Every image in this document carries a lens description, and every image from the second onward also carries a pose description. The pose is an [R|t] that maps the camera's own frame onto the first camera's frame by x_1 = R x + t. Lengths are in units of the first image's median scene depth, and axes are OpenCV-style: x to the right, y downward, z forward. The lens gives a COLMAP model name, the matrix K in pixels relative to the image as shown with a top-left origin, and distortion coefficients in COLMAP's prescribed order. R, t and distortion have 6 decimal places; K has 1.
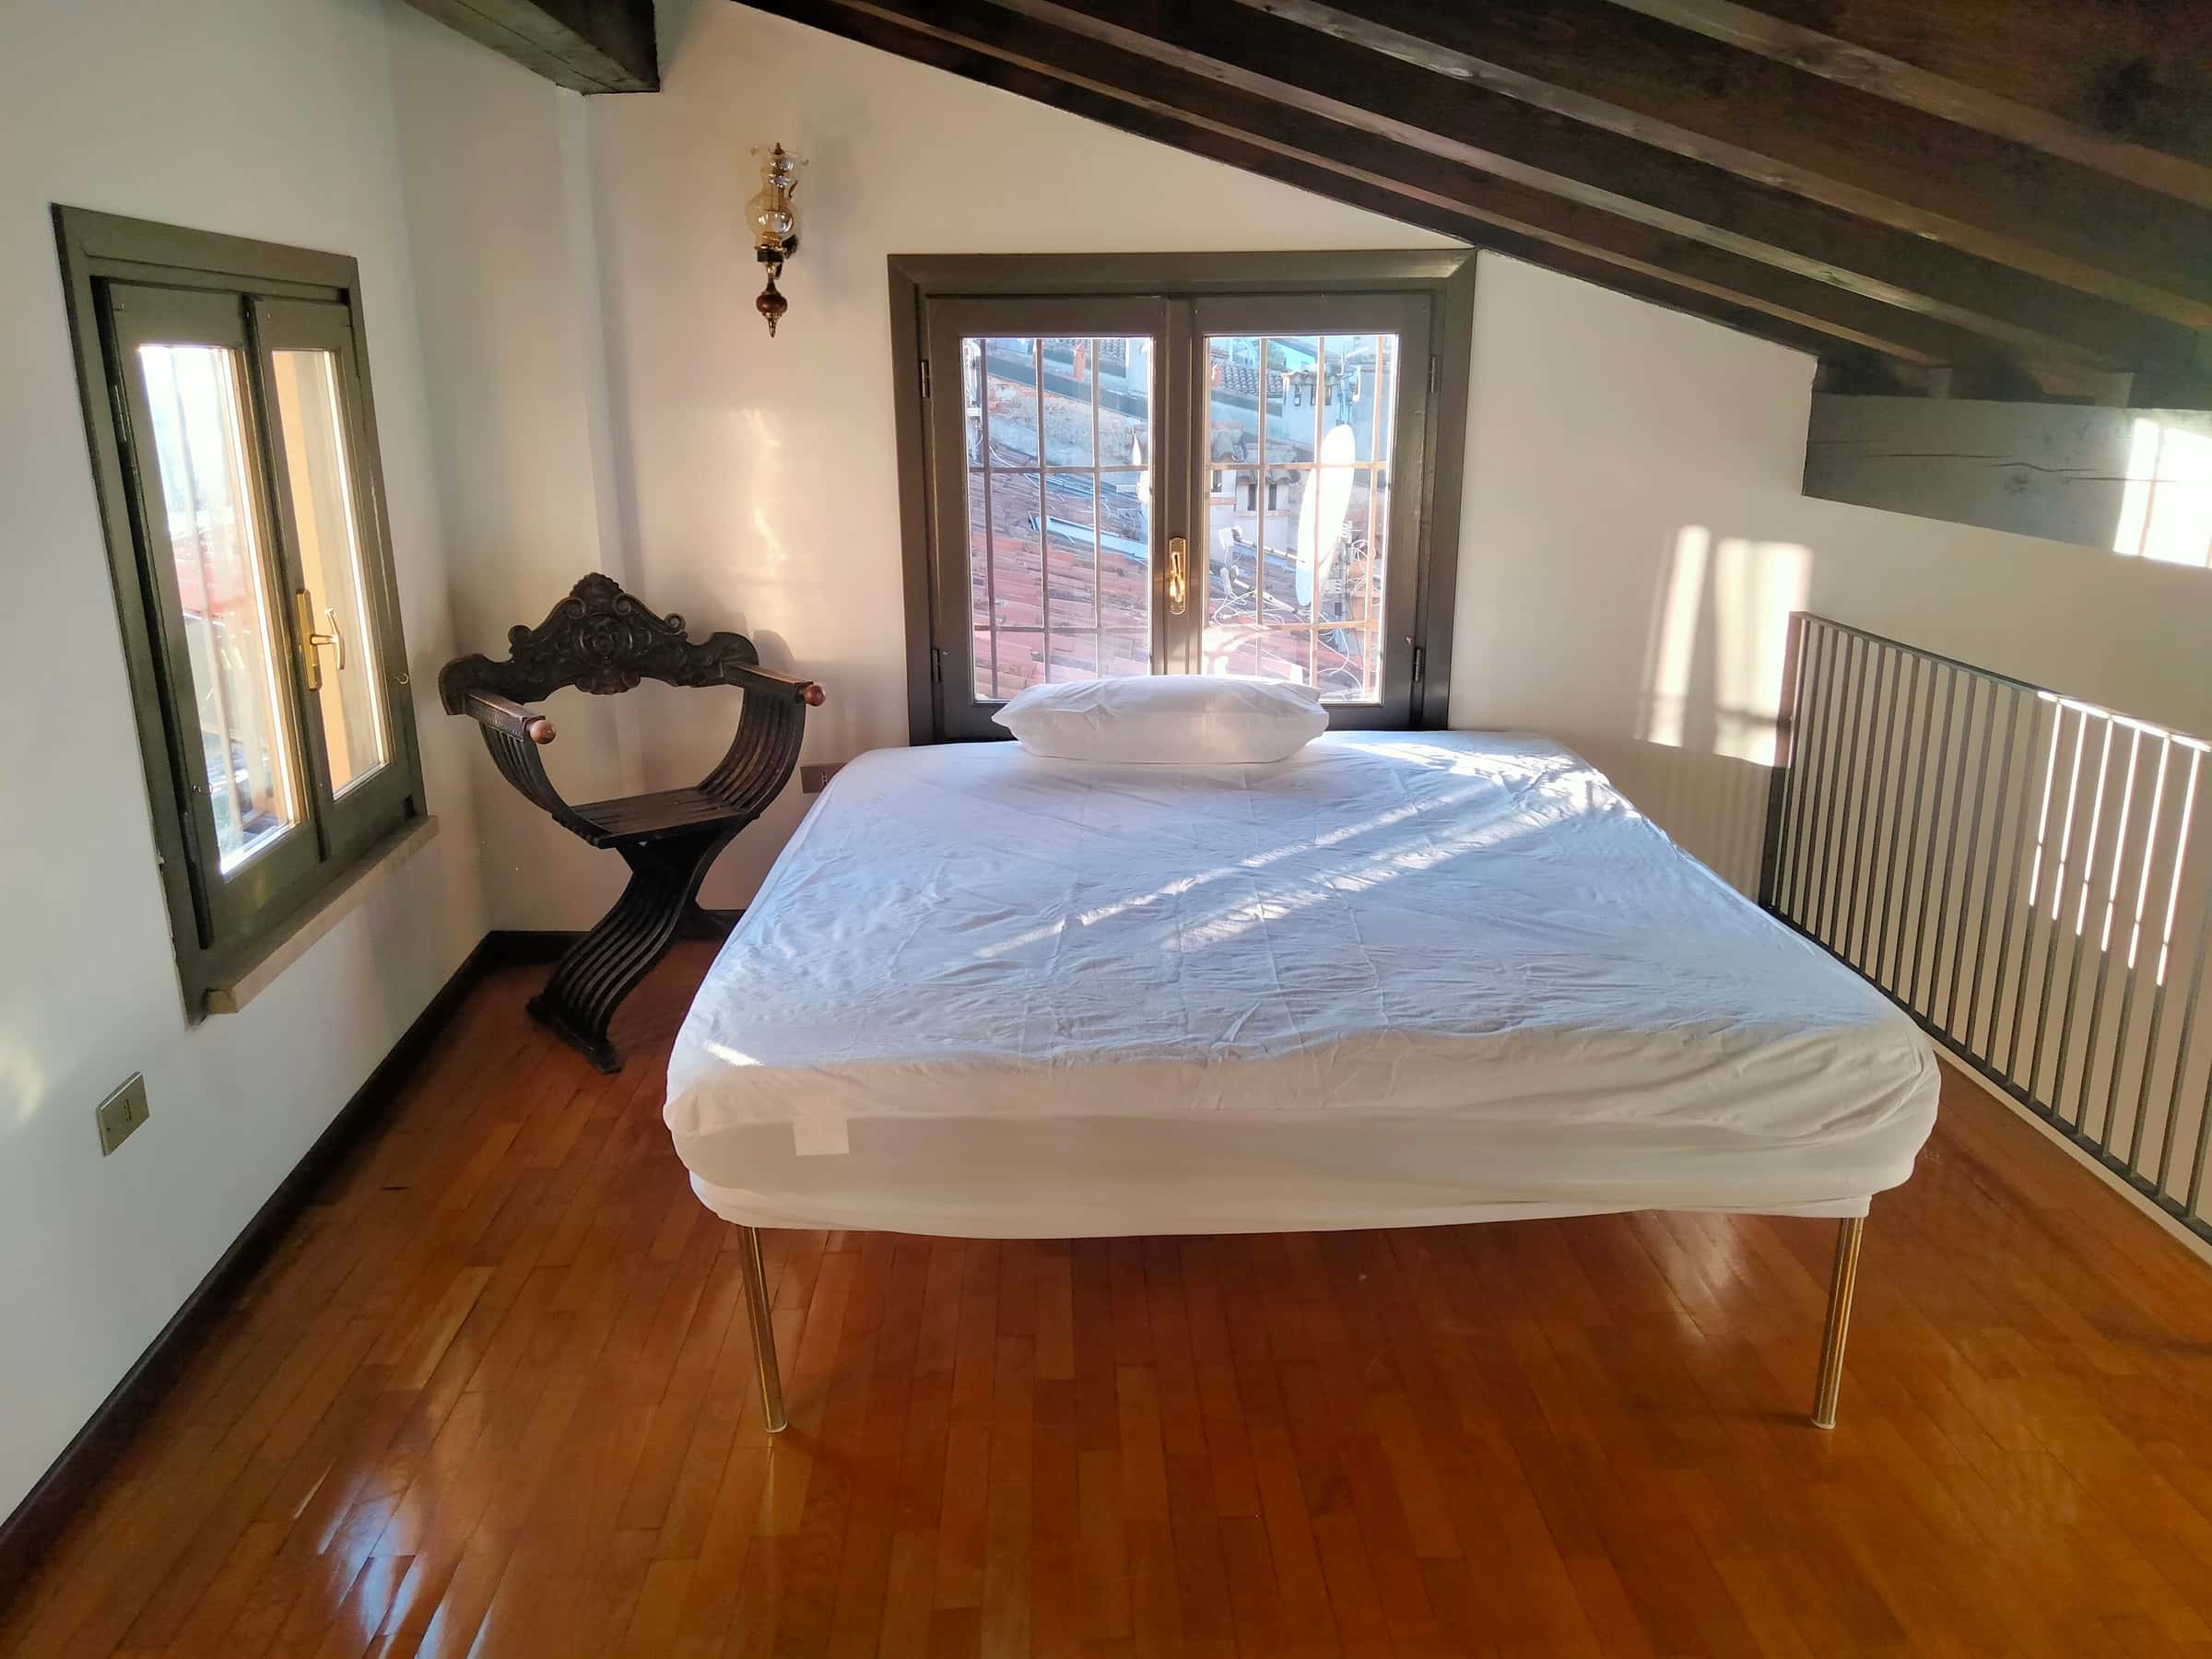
lens RADIAL K [[1651.9, 0, 1098.4], [0, 1651.9, 817.0], [0, 0, 1]] dist [0.098714, -0.141938]
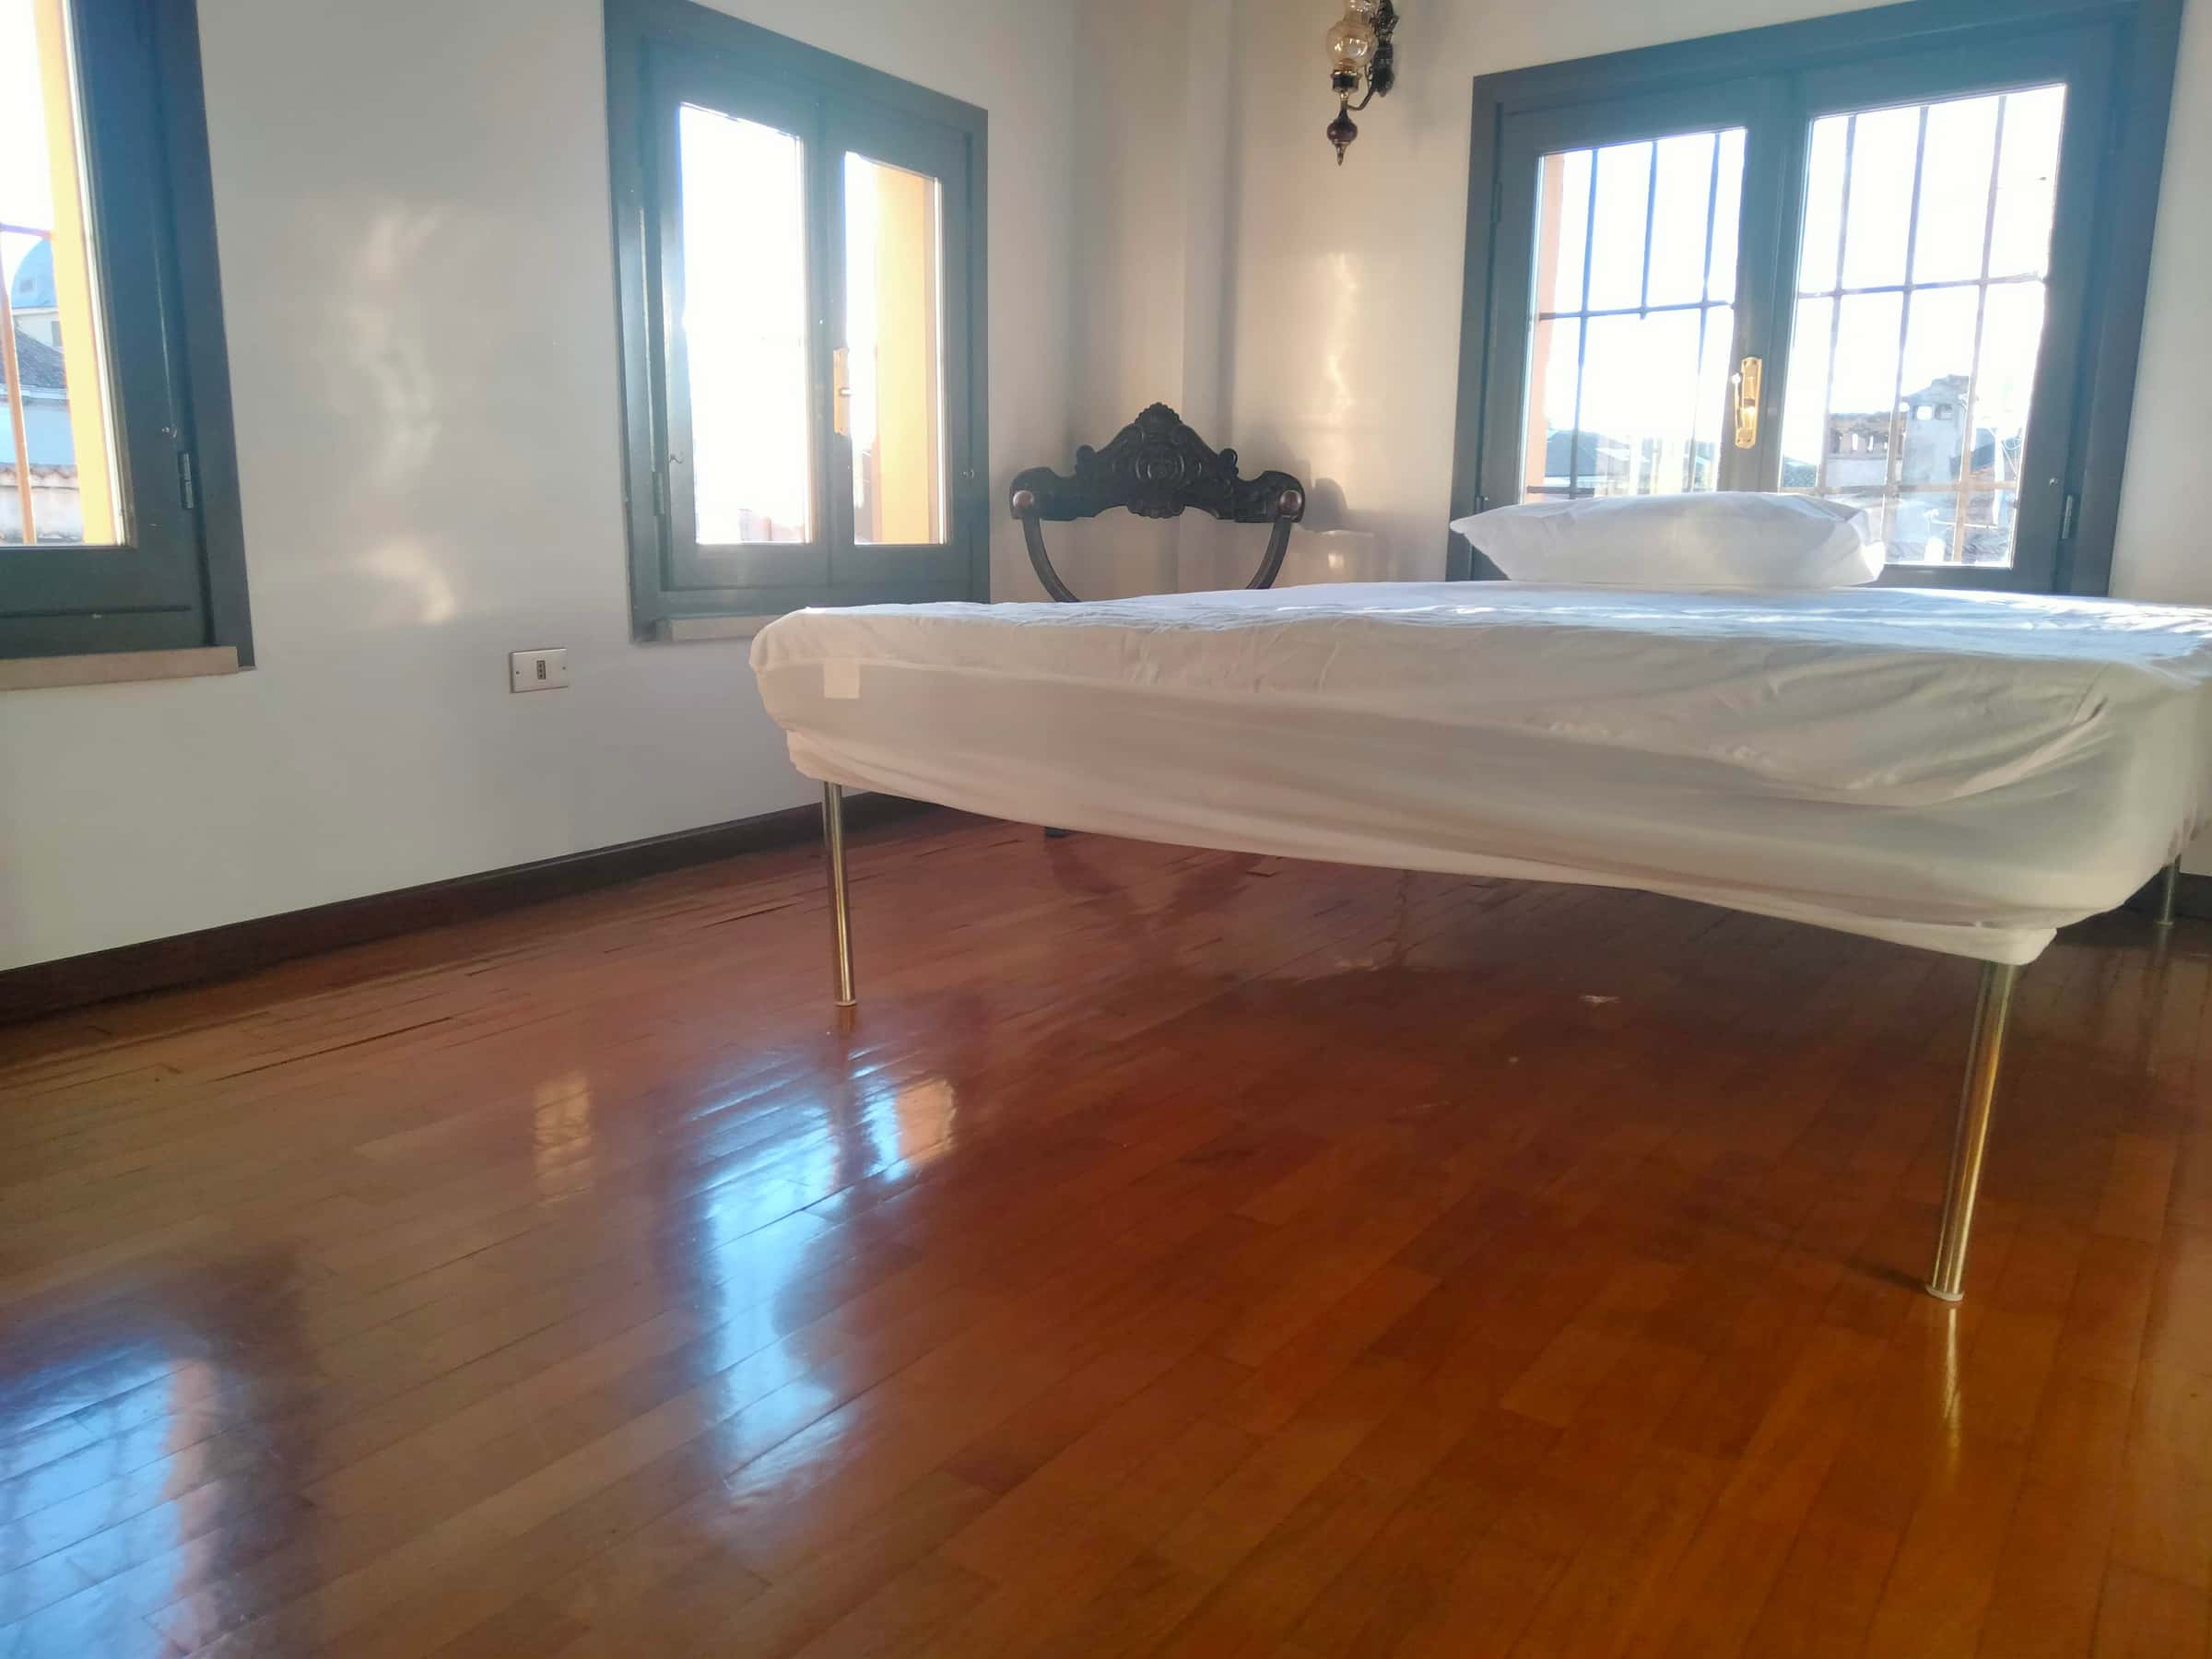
lens RADIAL K [[1651.9, 0, 1098.4], [0, 1651.9, 817.0], [0, 0, 1]] dist [0.098714, -0.141938]
pose [[0.791639, 0.121973, -0.598690, 0.343913], [-0.181504, 0.982584, -0.039815, 0.167194], [0.583407, 0.140184, 0.799991, 0.158172]]
